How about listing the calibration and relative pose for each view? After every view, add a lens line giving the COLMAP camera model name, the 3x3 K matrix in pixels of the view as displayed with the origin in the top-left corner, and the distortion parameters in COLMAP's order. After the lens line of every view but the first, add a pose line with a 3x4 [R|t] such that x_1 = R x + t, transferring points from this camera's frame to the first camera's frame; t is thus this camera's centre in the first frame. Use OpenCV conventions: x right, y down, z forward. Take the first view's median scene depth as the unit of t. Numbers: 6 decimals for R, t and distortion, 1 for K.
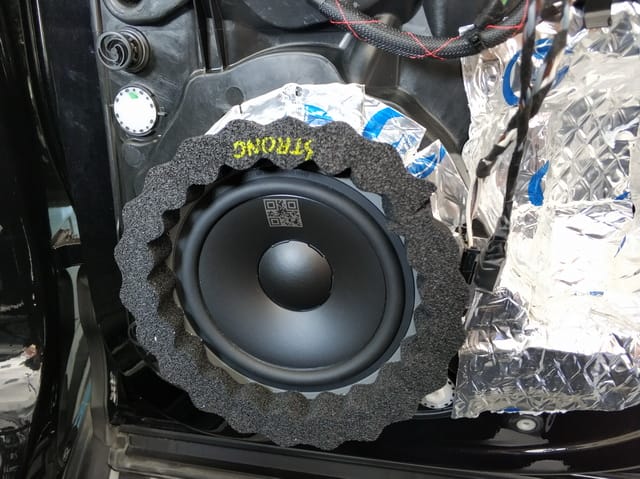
lens RADIAL K [[505.3, 0, 320.0], [0, 505.3, 239.5], [0, 0, 1]] dist [0.003063, -0.008073]
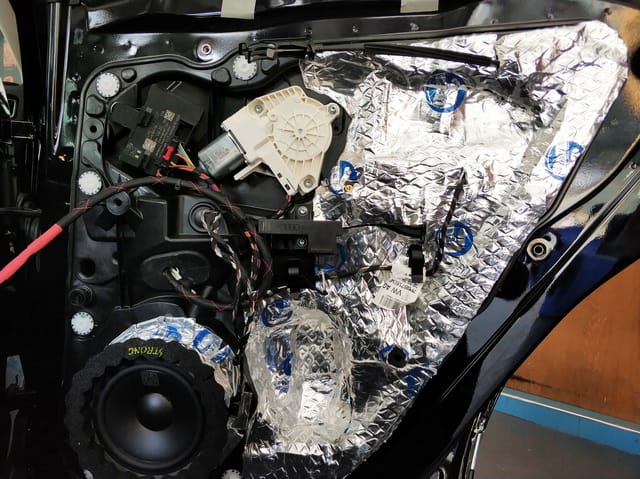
lens RADIAL K [[500.8, 0, 300.0], [0, 500.8, 238.6], [0, 0, 1]] dist [0.003423, -0.006090]
pose [[0.992836, 0.045504, 0.110477, 0.264147], [-0.010692, 0.954766, -0.297166, 0.002565], [-0.119002, 0.293856, 0.948413, -1.129850]]
